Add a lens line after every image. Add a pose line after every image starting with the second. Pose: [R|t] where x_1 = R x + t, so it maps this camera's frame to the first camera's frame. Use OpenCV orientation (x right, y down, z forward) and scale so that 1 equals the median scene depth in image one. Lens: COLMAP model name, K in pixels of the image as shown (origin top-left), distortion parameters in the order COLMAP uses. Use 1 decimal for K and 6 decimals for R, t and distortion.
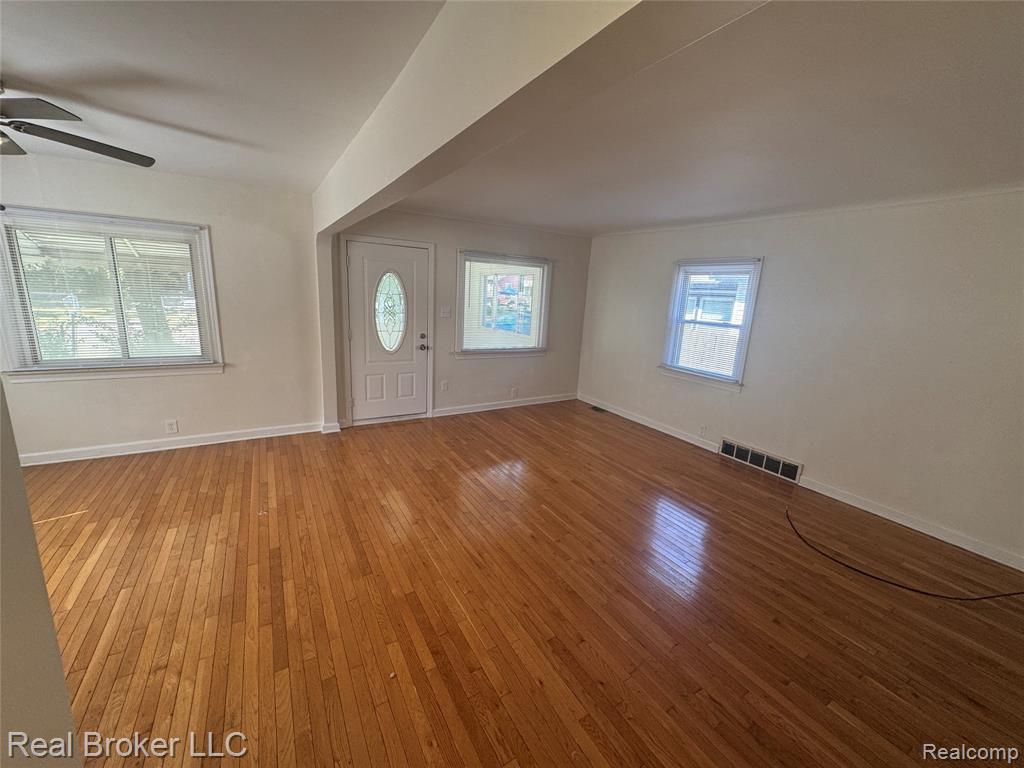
lens RADIAL K [[407.9, 0, 512.0], [0, 407.9, 384.0], [0, 0, 1]] dist [-0.001193, -0.000087]
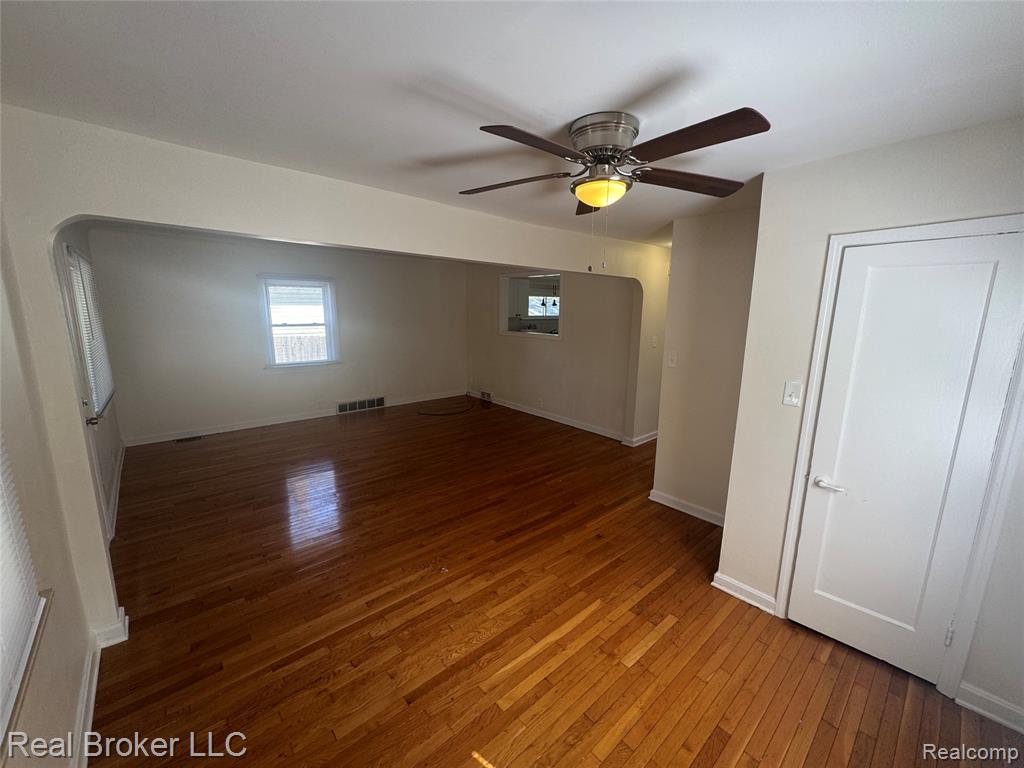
lens RADIAL K [[407.9, 0, 512.0], [0, 407.9, 384.0], [0, 0, 1]] dist [-0.001193, -0.000087]
pose [[-0.182290, -0.237514, 0.954127, -1.033933], [0.195141, 0.942343, 0.271863, -0.217638], [-0.963686, 0.235747, -0.125431, 0.635694]]
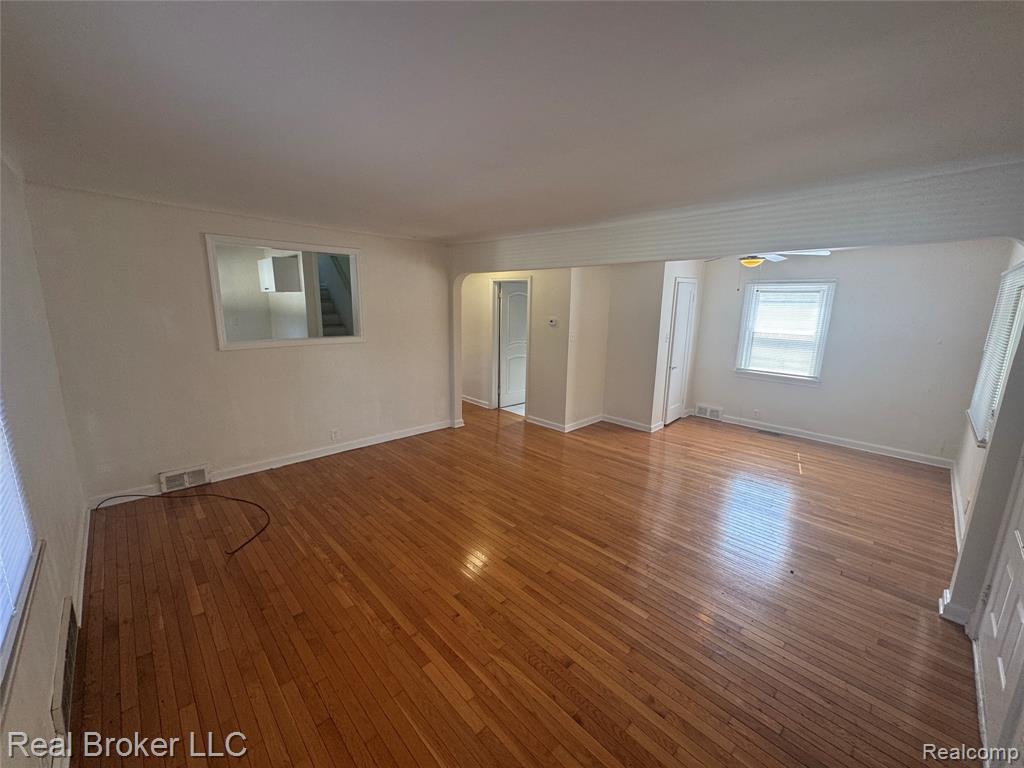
lens RADIAL K [[407.9, 0, 512.0], [0, 407.9, 384.0], [0, 0, 1]] dist [-0.001193, -0.000087]
pose [[-0.970662, -0.024604, -0.239186, 0.263099], [-0.119570, 0.912429, 0.391377, -0.322208], [0.208611, 0.408494, -0.888602, 1.404720]]
